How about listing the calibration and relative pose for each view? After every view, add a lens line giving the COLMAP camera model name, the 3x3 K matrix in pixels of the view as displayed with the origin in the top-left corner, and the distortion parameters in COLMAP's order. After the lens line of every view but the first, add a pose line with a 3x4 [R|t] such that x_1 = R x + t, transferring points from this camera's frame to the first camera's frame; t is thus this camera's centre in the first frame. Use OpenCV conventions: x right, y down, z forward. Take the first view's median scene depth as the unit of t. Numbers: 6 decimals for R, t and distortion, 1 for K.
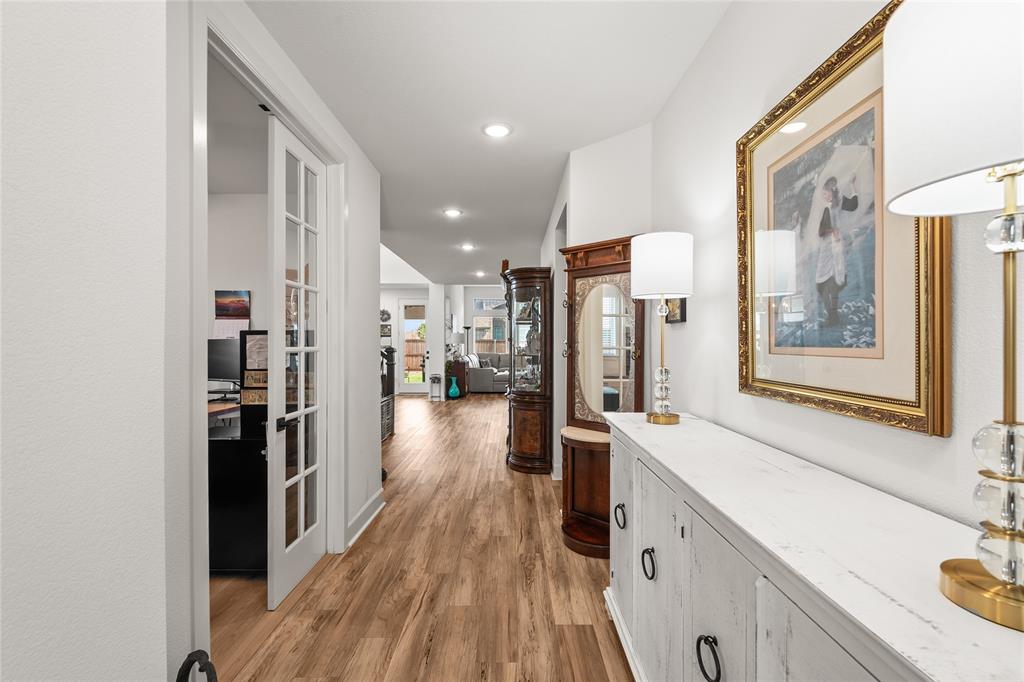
lens RADIAL K [[448.1, 0, 512.0], [0, 448.1, 341.0], [0, 0, 1]] dist [-0.004316, -0.000949]
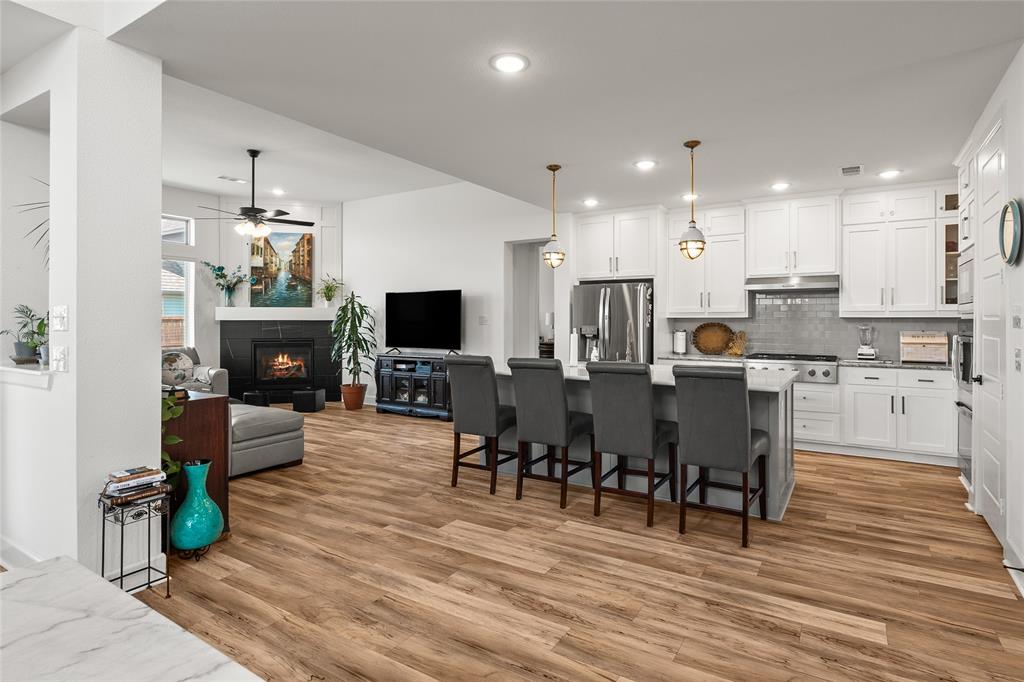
lens RADIAL K [[519.8, 0, 557.8], [0, 519.8, 318.6], [0, 0, 1]] dist [-0.006228, -0.000612]
pose [[0.496303, 0.006710, 0.868123, -0.274257], [-0.005175, 0.999975, -0.004771, 0.002453], [-0.868134, -0.002124, 0.496326, 0.685961]]
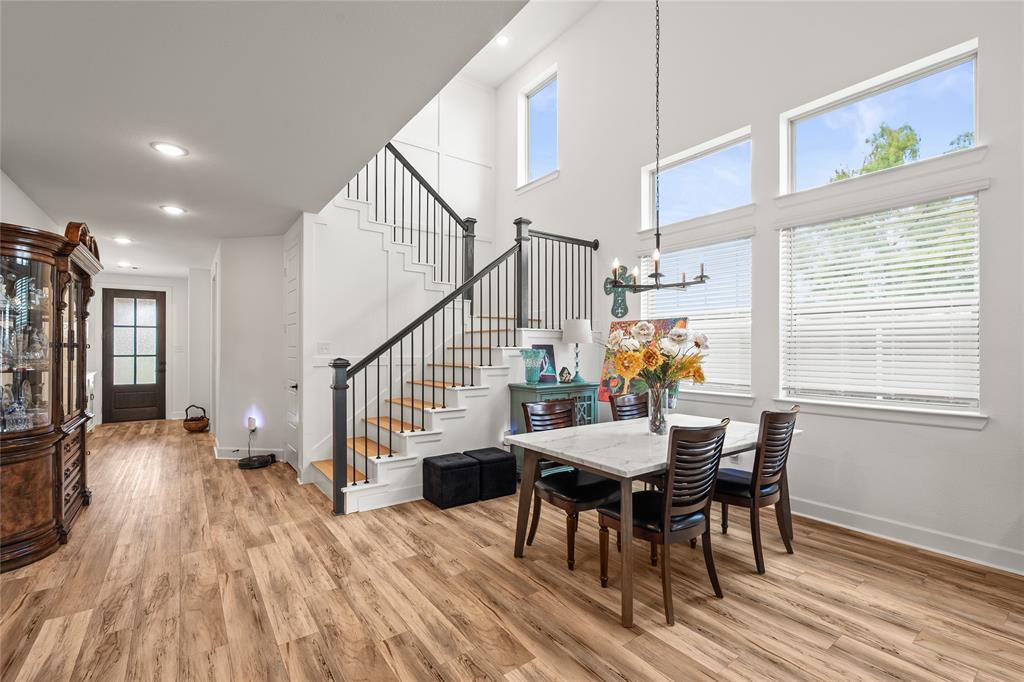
lens RADIAL K [[449.7, 0, 514.8], [0, 449.7, 347.9], [0, 0, 1]] dist [-0.002838, -0.000473]
pose [[-0.804817, -0.000973, -0.593522, -0.068931], [0.004973, 0.999953, -0.008382, 0.003927], [0.593502, -0.009698, -0.804774, 0.974521]]
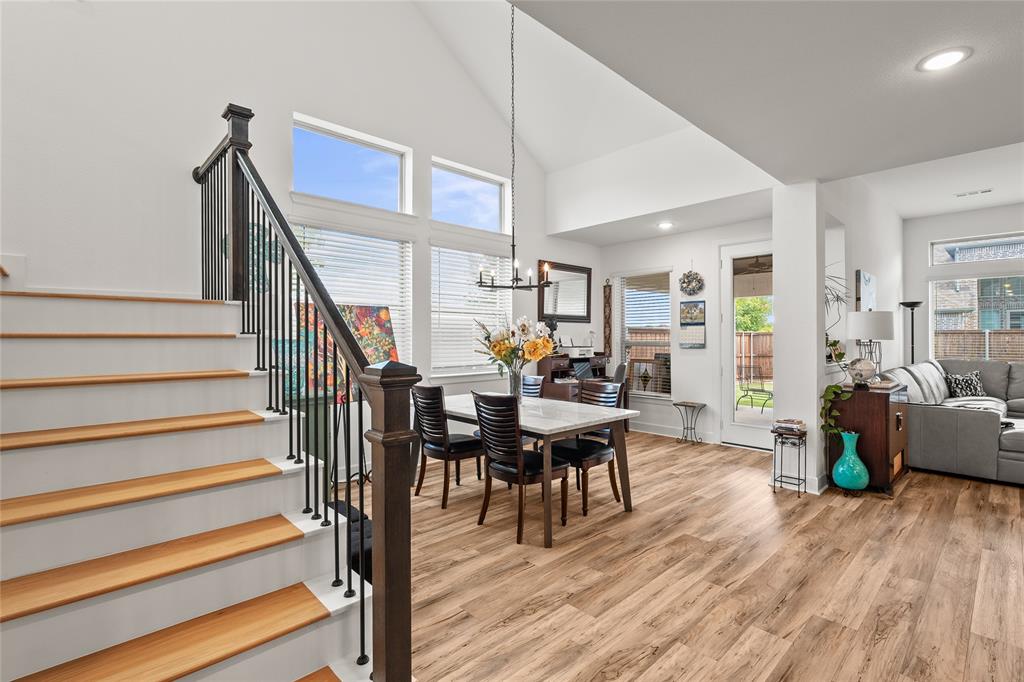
lens RADIAL K [[473.7, 0, 518.7], [0, 473.7, 337.1], [0, 0, 1]] dist [-0.002131, -0.000341]
pose [[0.690401, -0.001095, -0.723426, -0.037726], [0.005342, 0.999979, 0.003584, 0.000793], [0.723407, -0.006340, 0.690393, 0.540752]]
